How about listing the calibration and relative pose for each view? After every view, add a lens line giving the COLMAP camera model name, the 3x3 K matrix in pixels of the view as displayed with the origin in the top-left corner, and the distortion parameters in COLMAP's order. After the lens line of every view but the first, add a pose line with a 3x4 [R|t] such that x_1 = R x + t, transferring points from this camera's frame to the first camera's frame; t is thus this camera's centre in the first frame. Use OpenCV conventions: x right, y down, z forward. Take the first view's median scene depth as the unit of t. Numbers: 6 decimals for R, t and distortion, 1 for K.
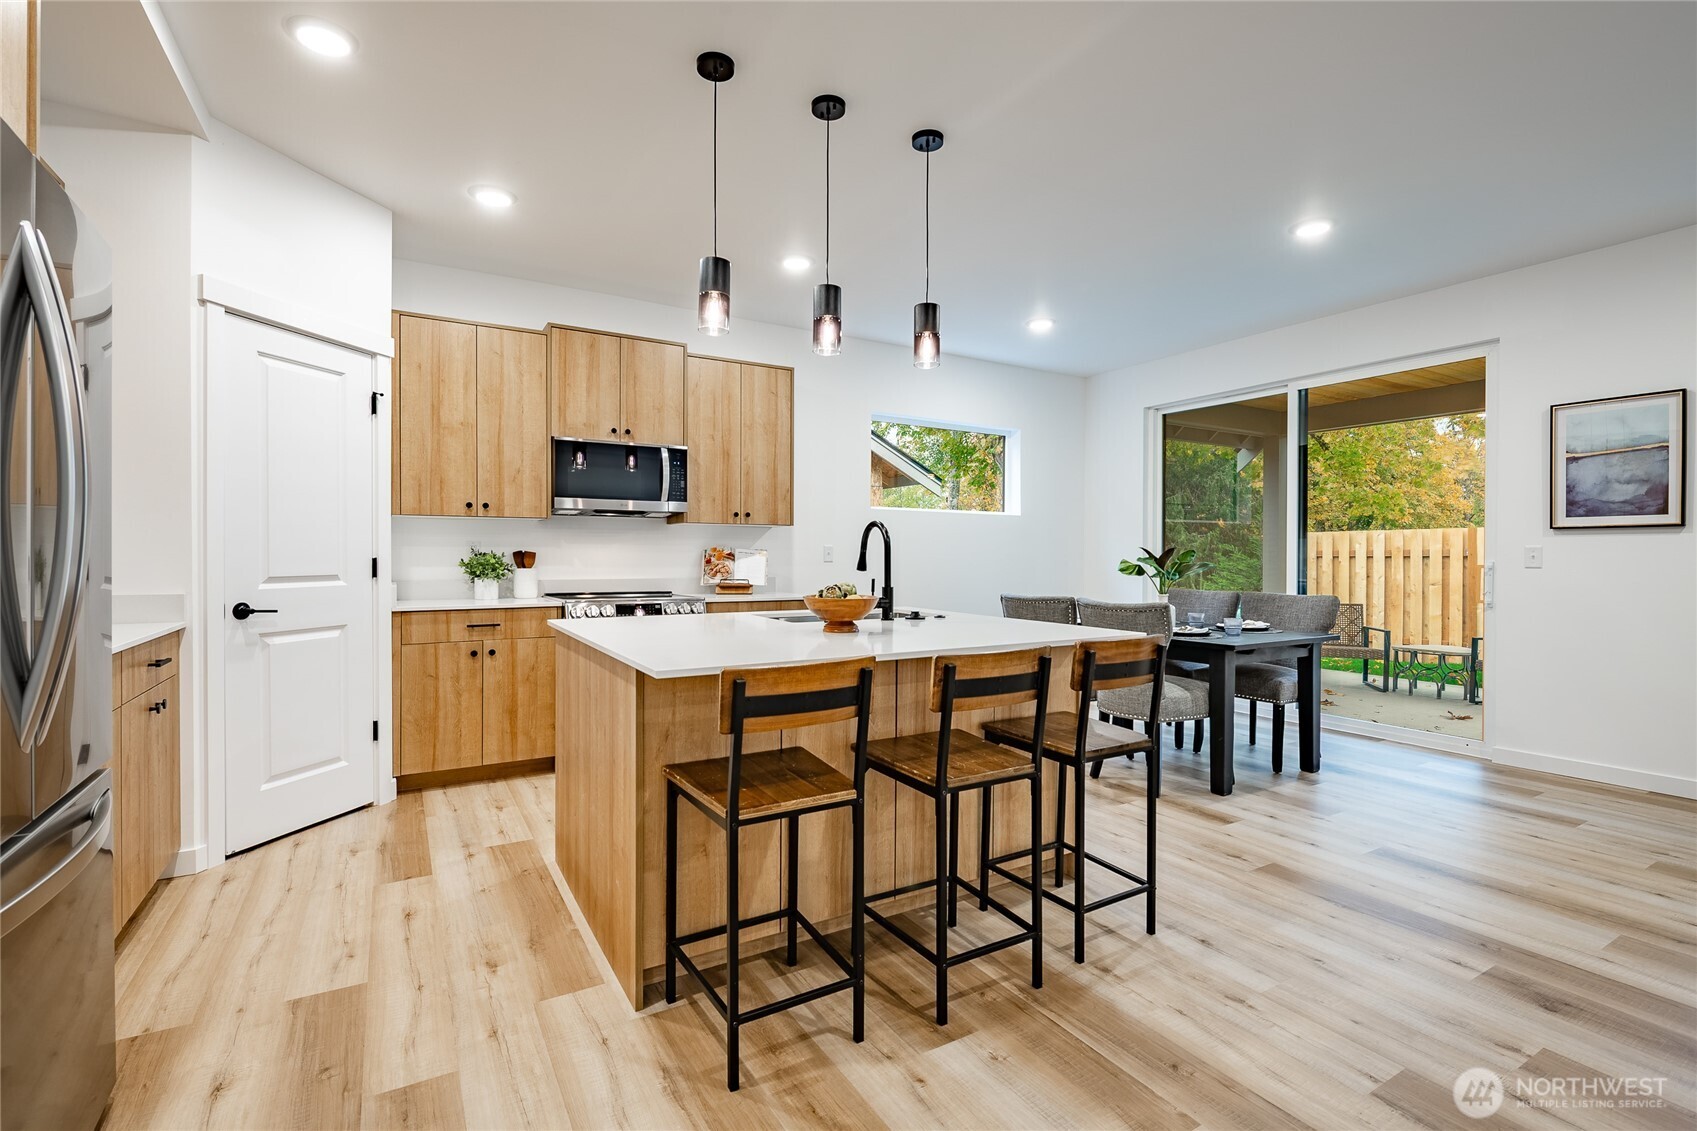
lens RADIAL K [[769.4, 0, 851.2], [0, 769.4, 559.4], [0, 0, 1]] dist [-0.002112, 0.000057]
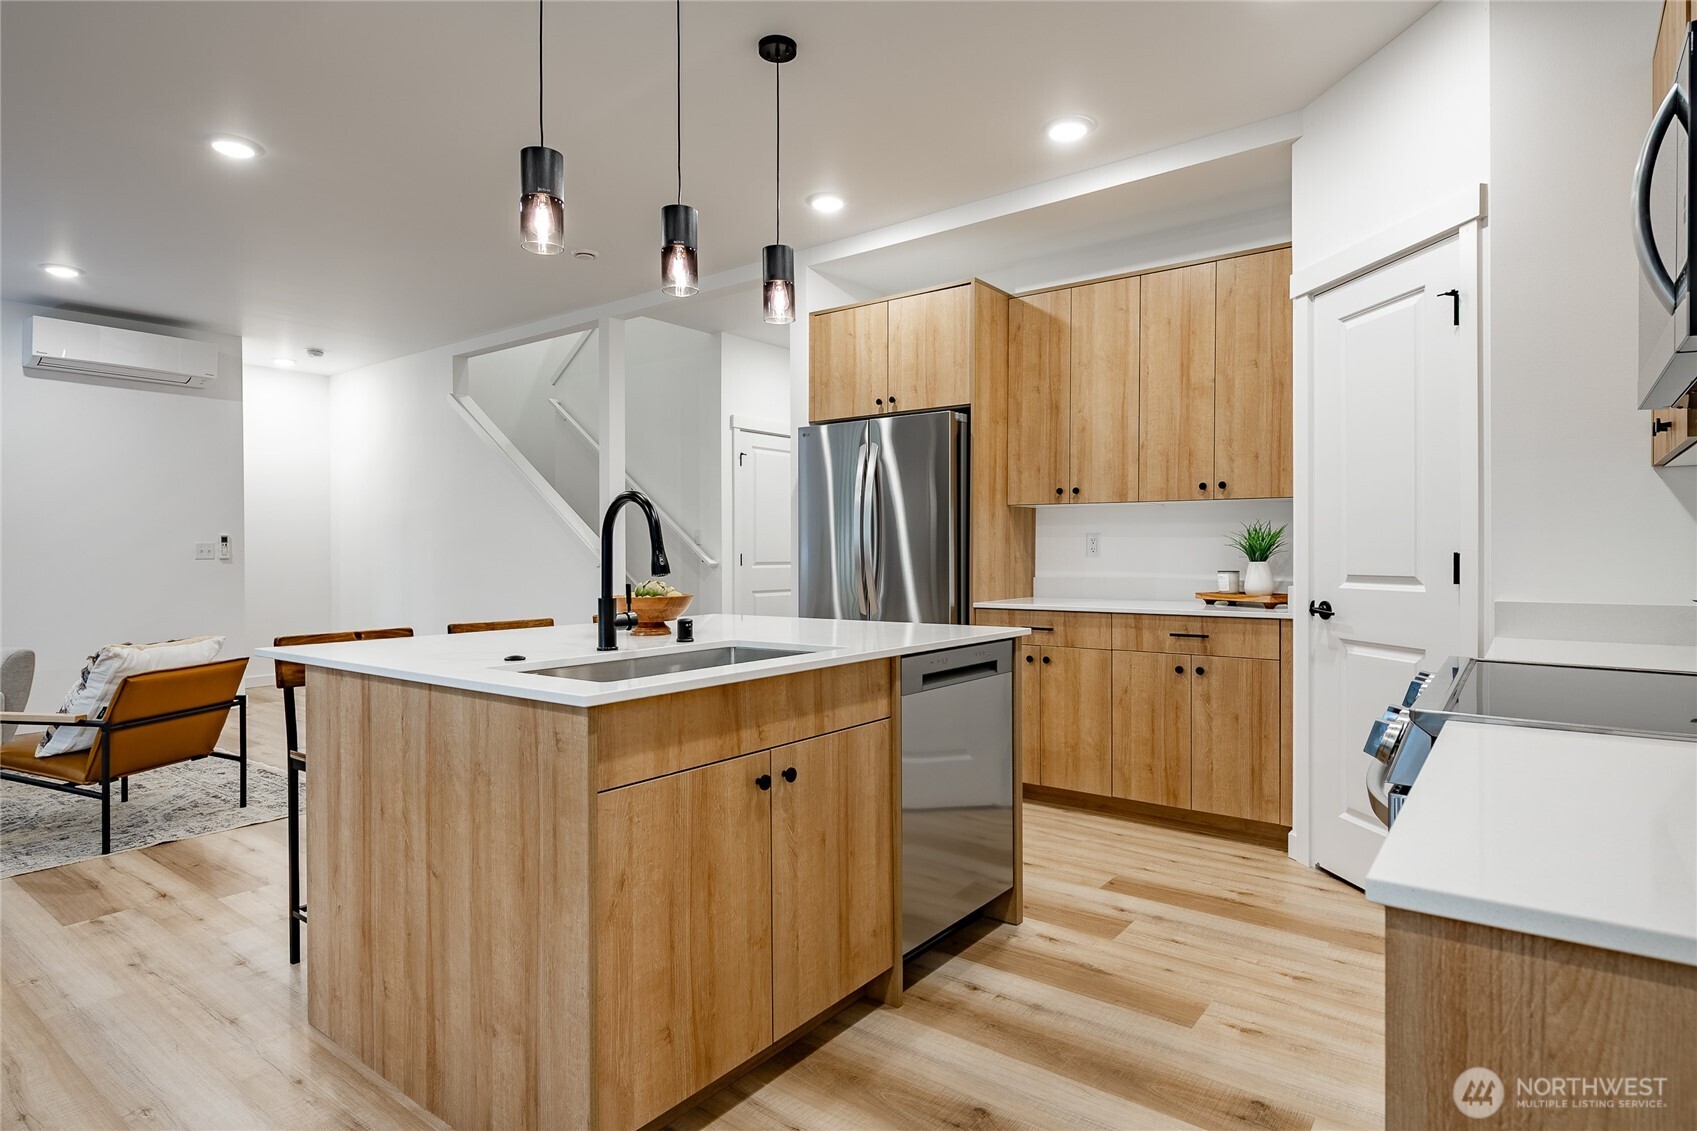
lens RADIAL K [[920.2, 0, 854.7], [0, 920.2, 565.9], [0, 0, 1]] dist [0.000912, 0.000182]
pose [[-0.926826, 0.007368, -0.375419, 0.146985], [-0.000269, 0.999794, 0.020288, -0.008065], [0.375491, 0.018904, -0.926633, 1.844541]]
